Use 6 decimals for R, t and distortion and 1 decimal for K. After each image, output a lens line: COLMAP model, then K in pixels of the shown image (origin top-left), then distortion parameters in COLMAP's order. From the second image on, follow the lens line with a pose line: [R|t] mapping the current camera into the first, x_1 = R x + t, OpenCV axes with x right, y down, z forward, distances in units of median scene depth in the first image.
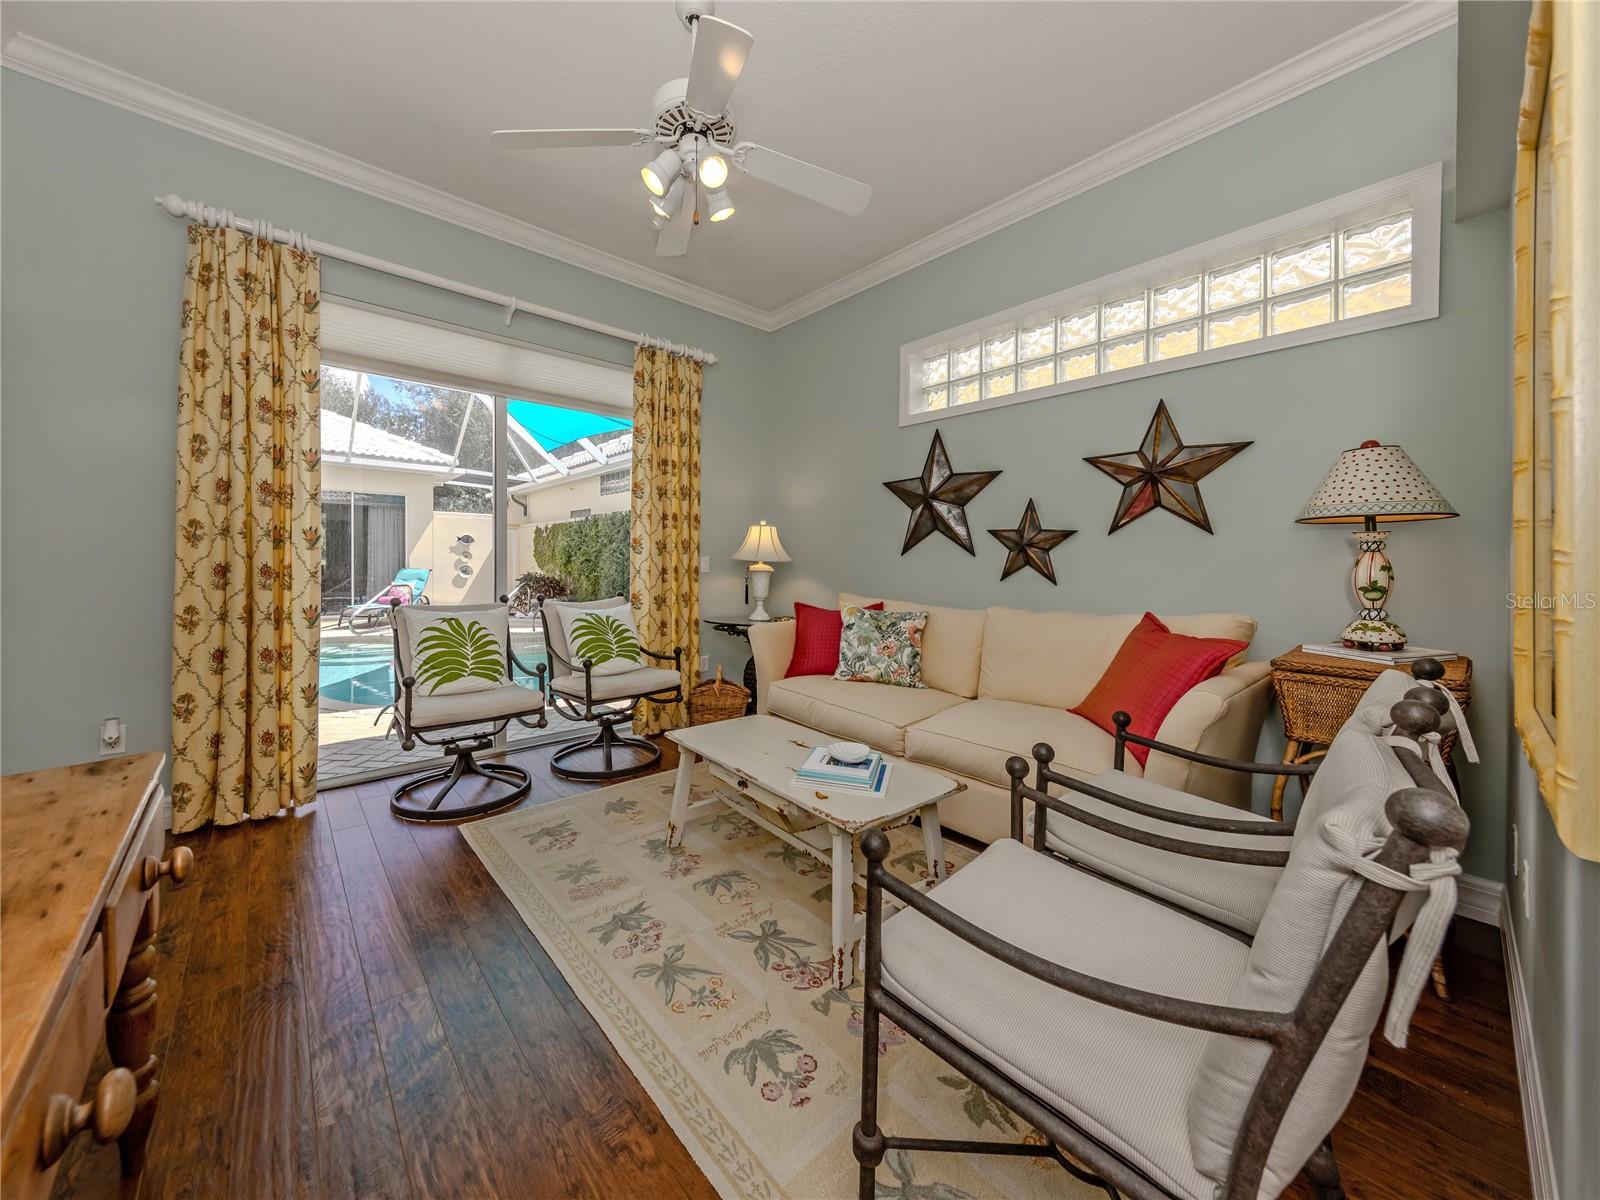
lens RADIAL K [[584.8, 0, 798.9], [0, 584.8, 589.3], [0, 0, 1]] dist [0.004383, -0.000117]
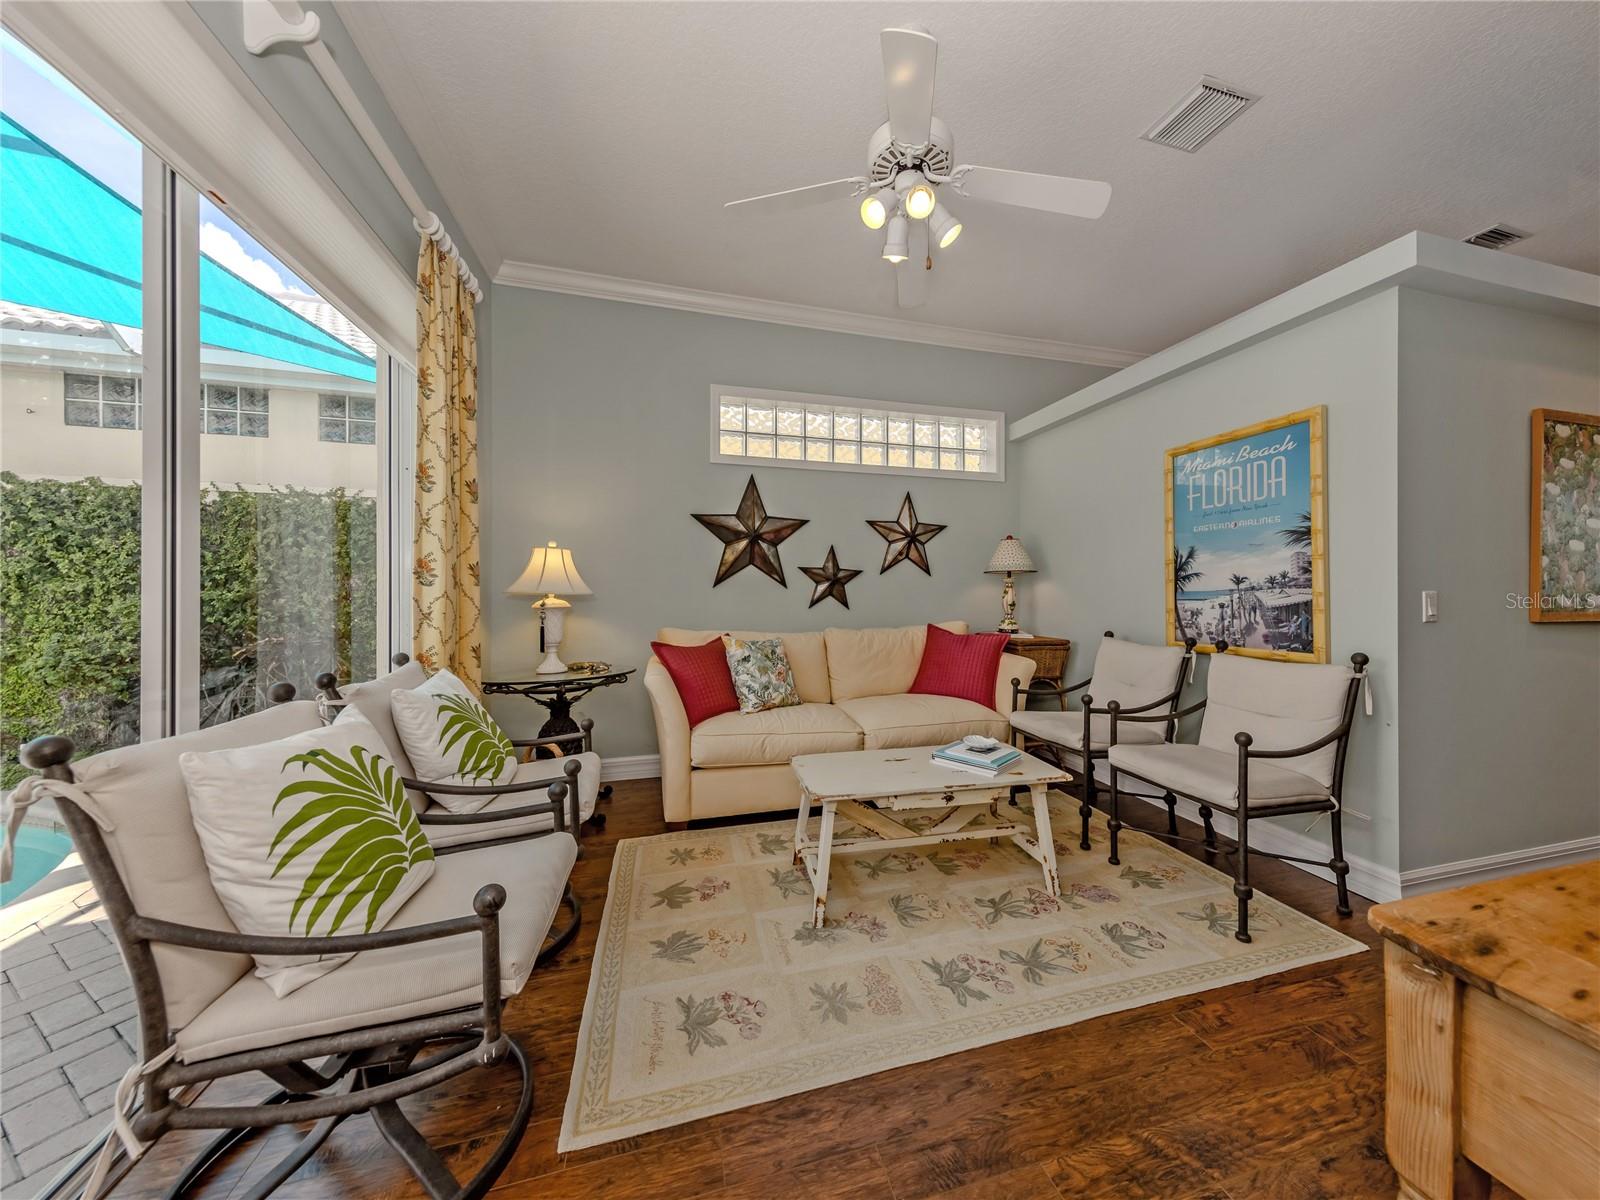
lens RADIAL K [[543.2, 0, 819.5], [0, 543.2, 612.1], [0, 0, 1]] dist [0.001646, 0.000054]
pose [[0.438878, -0.042581, 0.897537, -0.696518], [0.043942, 0.998698, 0.025893, -0.035540], [-0.897472, 0.028076, 0.440177, 0.475293]]
